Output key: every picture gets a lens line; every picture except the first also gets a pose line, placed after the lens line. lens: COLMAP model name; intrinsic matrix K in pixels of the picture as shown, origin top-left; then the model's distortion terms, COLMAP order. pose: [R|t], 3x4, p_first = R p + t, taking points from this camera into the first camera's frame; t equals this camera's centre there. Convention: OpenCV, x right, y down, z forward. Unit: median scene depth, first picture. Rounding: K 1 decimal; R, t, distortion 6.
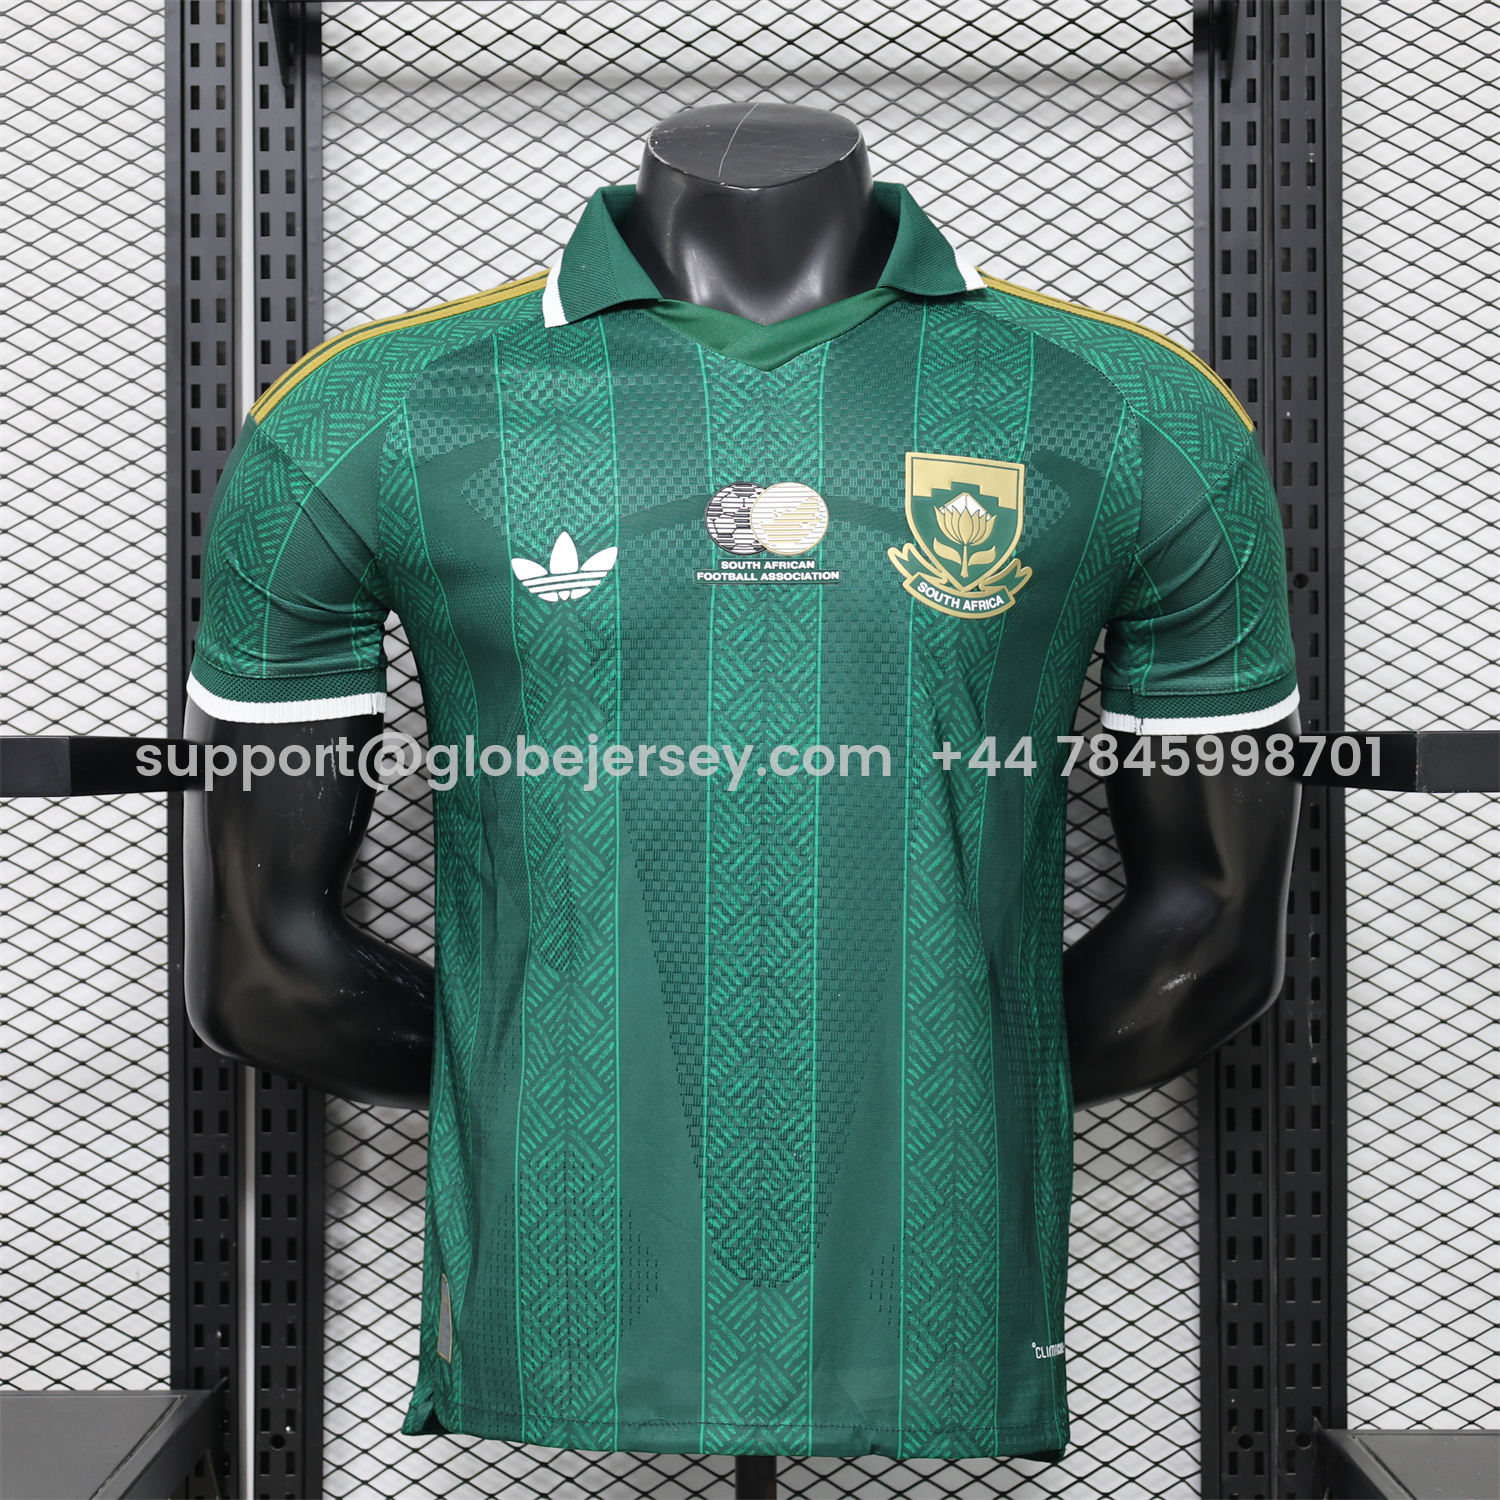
lens RADIAL K [[2563.1, 0, 750.8], [0, 2563.1, 794.9], [0, 0, 1]] dist [0.008453, -0.015052]
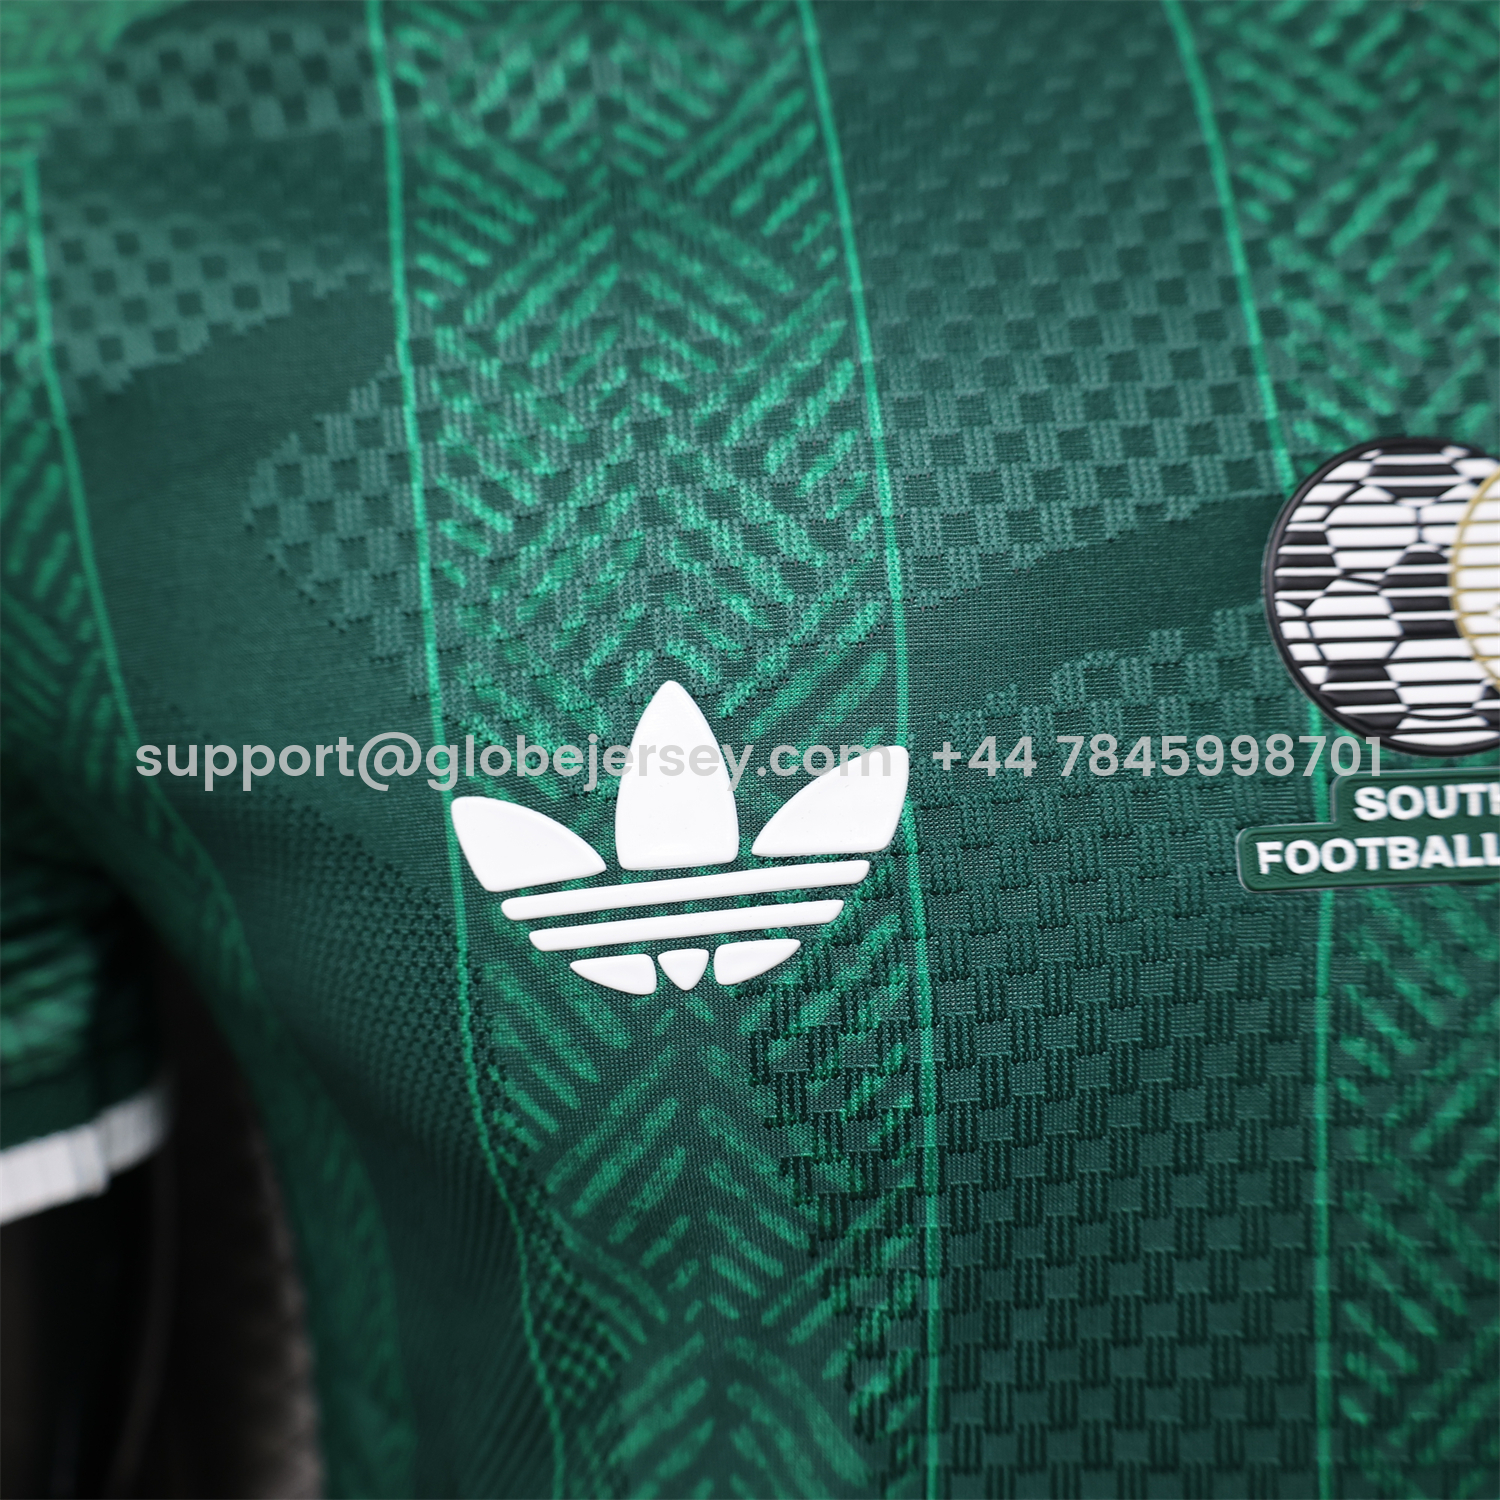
lens RADIAL K [[1424.3, 0, 749.9], [0, 1424.3, 721.4], [0, 0, 1]] dist [-0.000893, -0.015189]
pose [[0.999133, -0.036870, 0.019356, -0.065052], [0.035028, 0.995492, 0.088138, -0.104906], [-0.022518, -0.087383, 0.995920, 0.830683]]
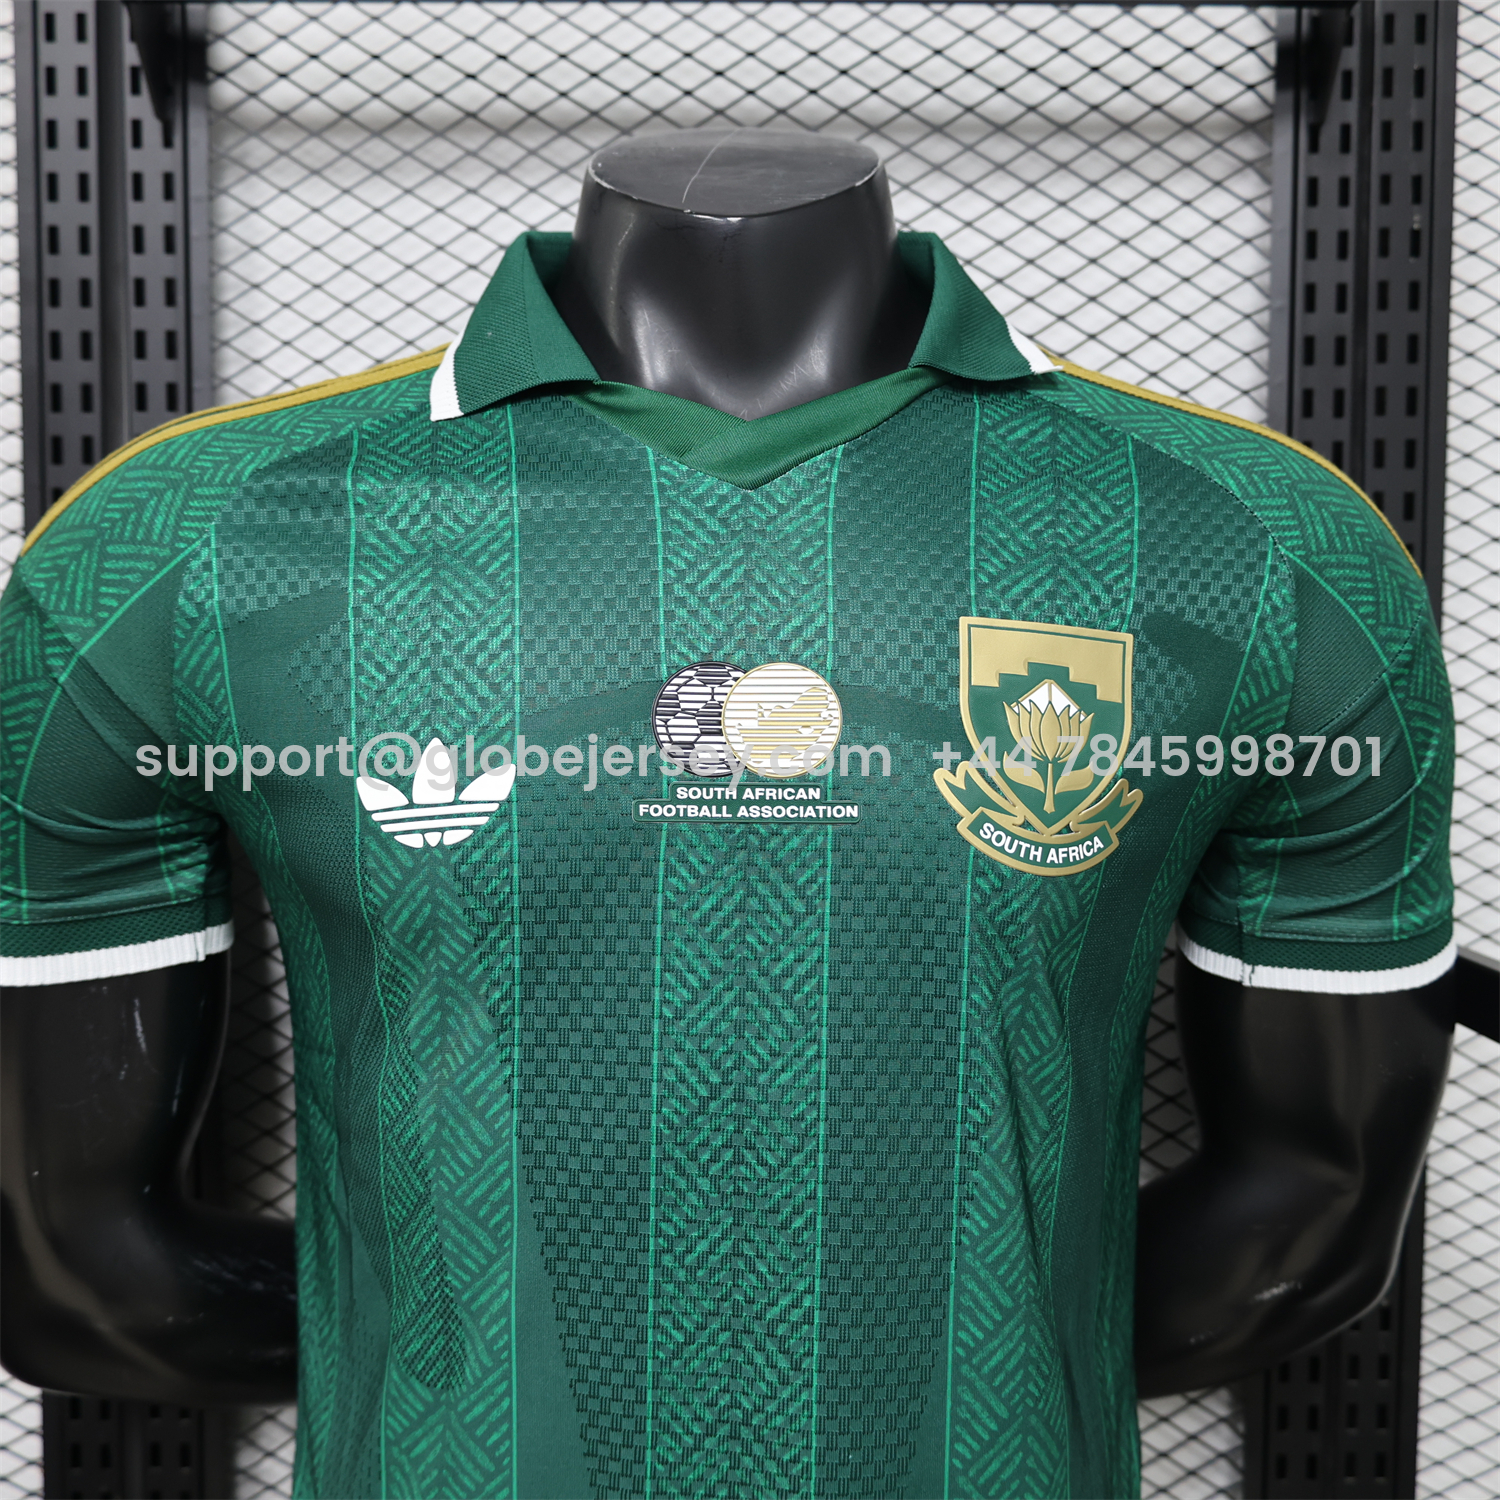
lens RADIAL K [[1417.1, 0, 738.2], [0, 1417.1, 756.0], [0, 0, 1]] dist [-0.013294, 0.011940]
pose [[0.999950, 0.009728, 0.002316, 0.003004], [-0.009830, 0.998763, 0.048738, -0.110806], [-0.001839, -0.048759, 0.998809, 0.611110]]
